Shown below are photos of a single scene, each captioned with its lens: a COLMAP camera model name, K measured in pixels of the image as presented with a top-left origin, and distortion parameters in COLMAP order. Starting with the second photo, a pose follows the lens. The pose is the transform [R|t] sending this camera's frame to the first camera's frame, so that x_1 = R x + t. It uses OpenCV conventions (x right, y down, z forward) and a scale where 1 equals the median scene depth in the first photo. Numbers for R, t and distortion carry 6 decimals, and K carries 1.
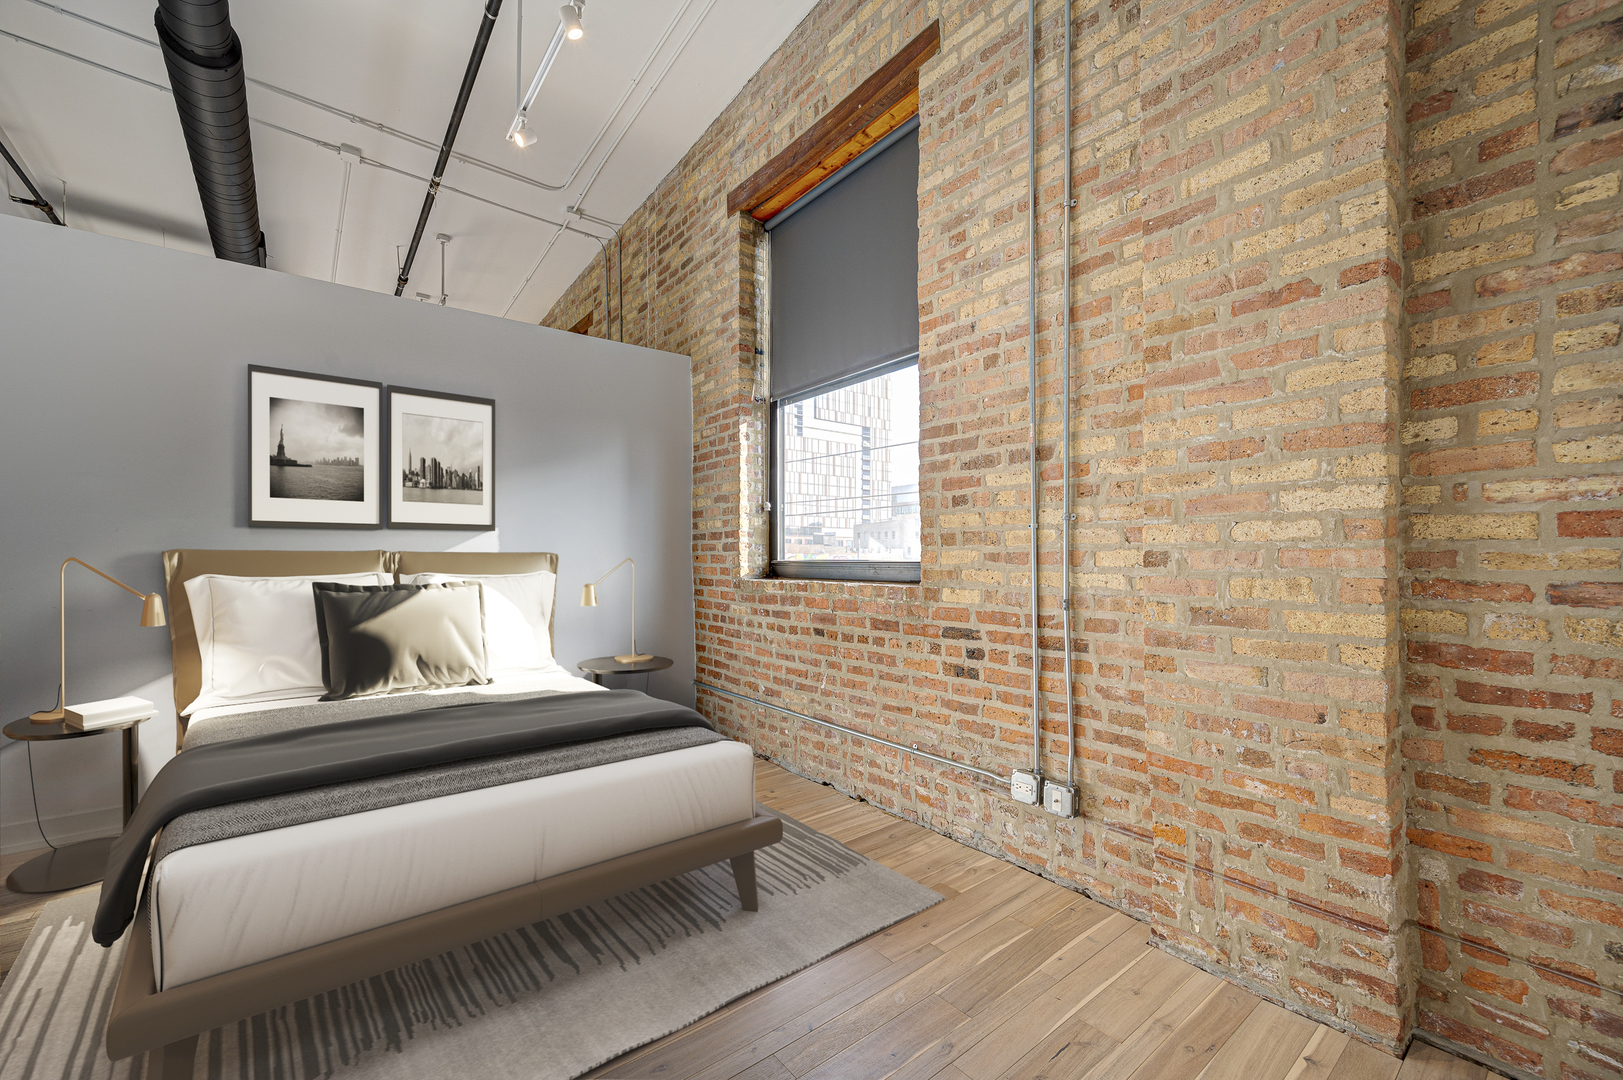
lens RADIAL K [[645.2, 0, 813.5], [0, 645.2, 553.7], [0, 0, 1]] dist [-0.005892, 0.001744]
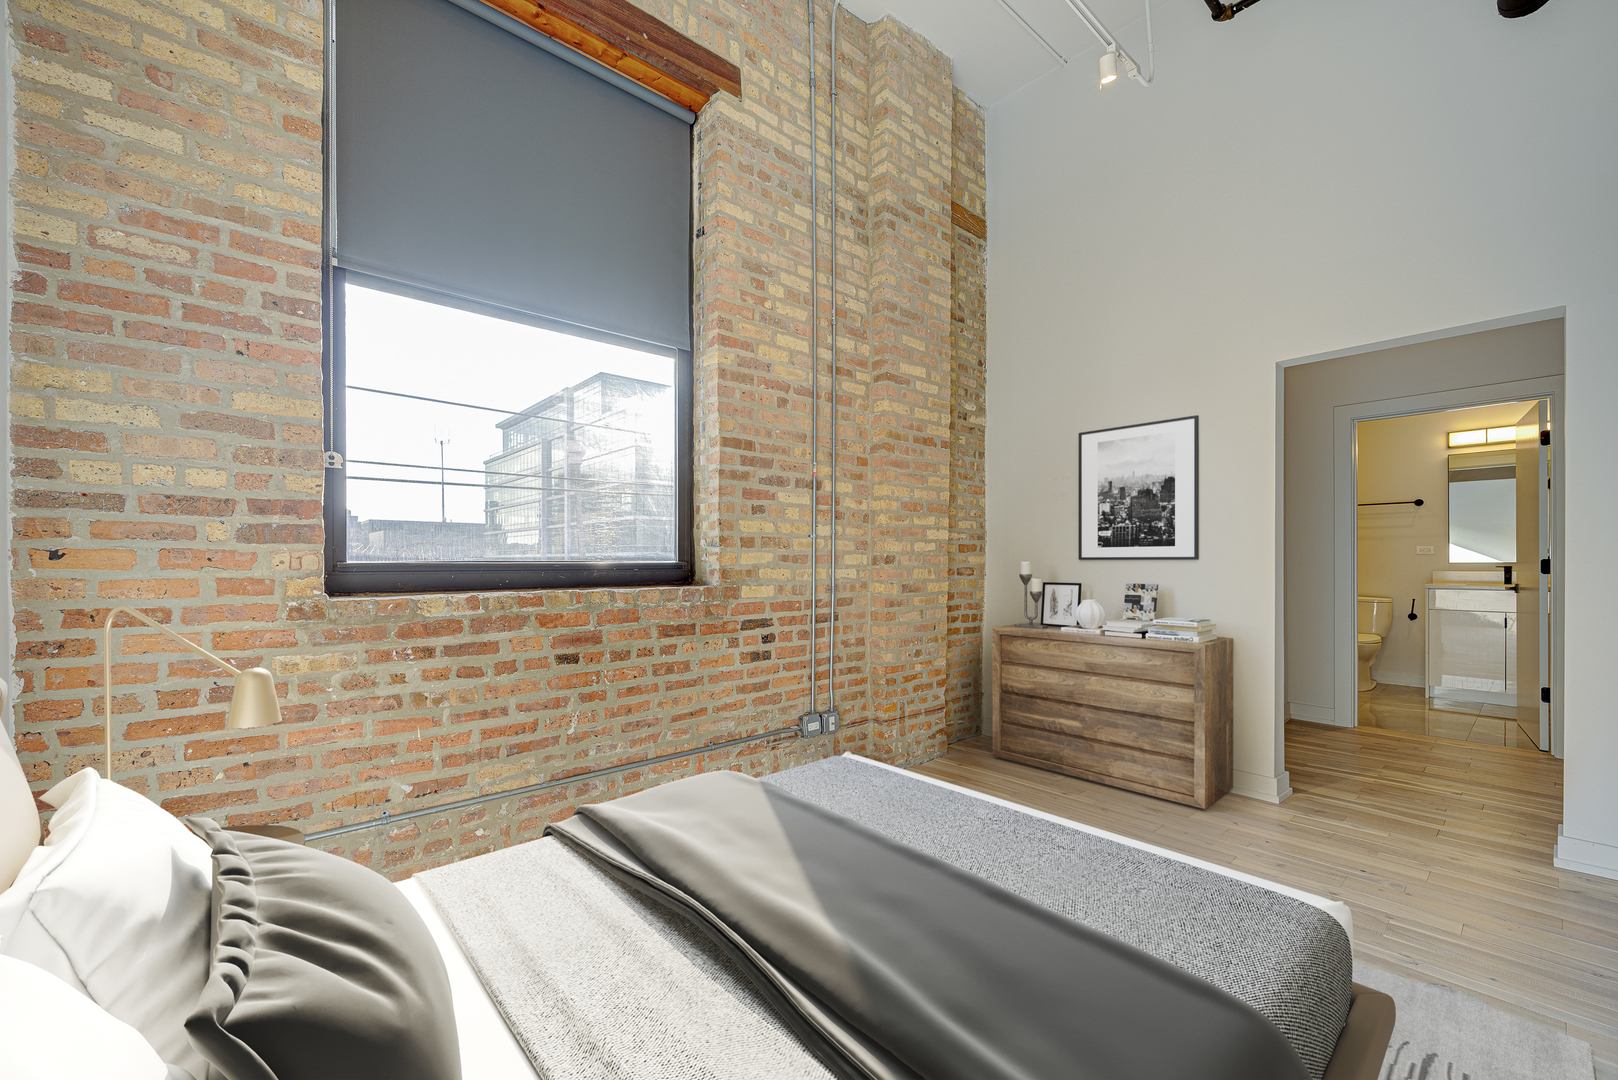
lens RADIAL K [[653.9, 0, 810.3], [0, 653.9, 553.2], [0, 0, 1]] dist [-0.000474, -0.000121]
pose [[-0.057489, 0.011781, 0.998277, -0.956328], [-0.007327, 0.999898, -0.012222, 0.010159], [-0.998319, -0.008017, -0.057396, 0.973405]]
